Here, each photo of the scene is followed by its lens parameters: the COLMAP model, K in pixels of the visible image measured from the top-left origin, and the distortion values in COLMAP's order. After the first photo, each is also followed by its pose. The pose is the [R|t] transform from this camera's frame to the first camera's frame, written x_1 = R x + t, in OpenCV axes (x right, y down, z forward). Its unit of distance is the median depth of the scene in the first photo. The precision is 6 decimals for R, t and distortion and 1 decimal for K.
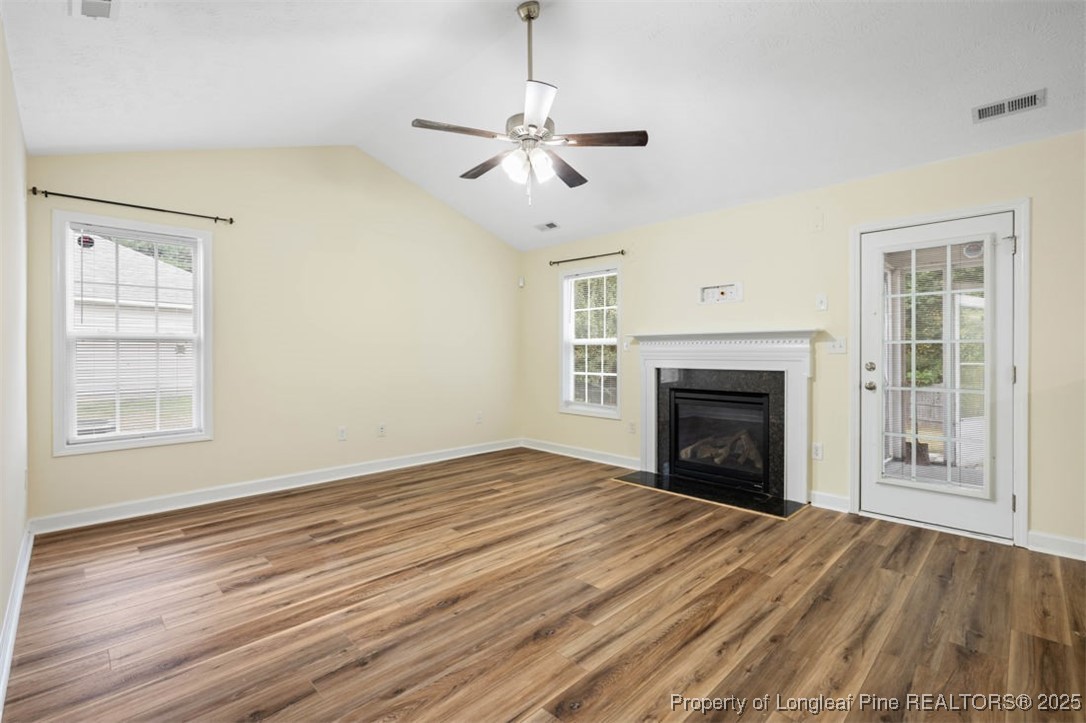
lens RADIAL K [[487.9, 0, 542.8], [0, 487.9, 354.8], [0, 0, 1]] dist [-0.002634, 0.000511]
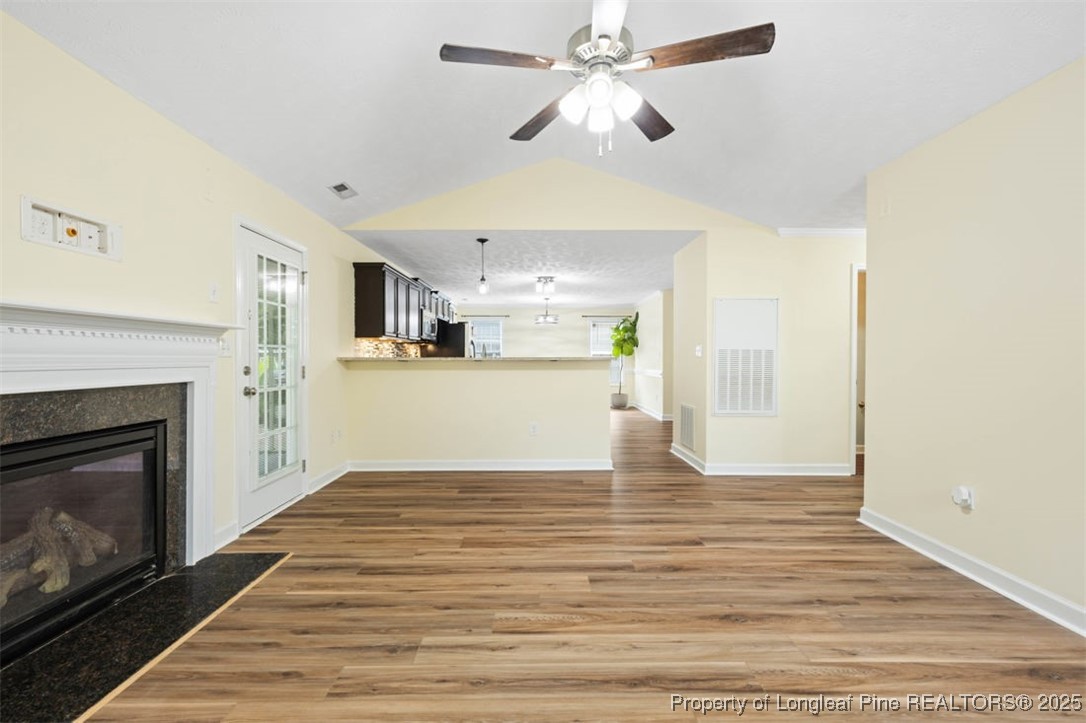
lens RADIAL K [[458.1, 0, 542.9], [0, 458.1, 364.3], [0, 0, 1]] dist [-0.001611, 0.000887]
pose [[-0.718845, -0.010704, 0.695088, -0.491328], [-0.001038, 0.999897, 0.014324, -0.001859], [-0.695169, 0.009575, -0.718782, 1.721912]]
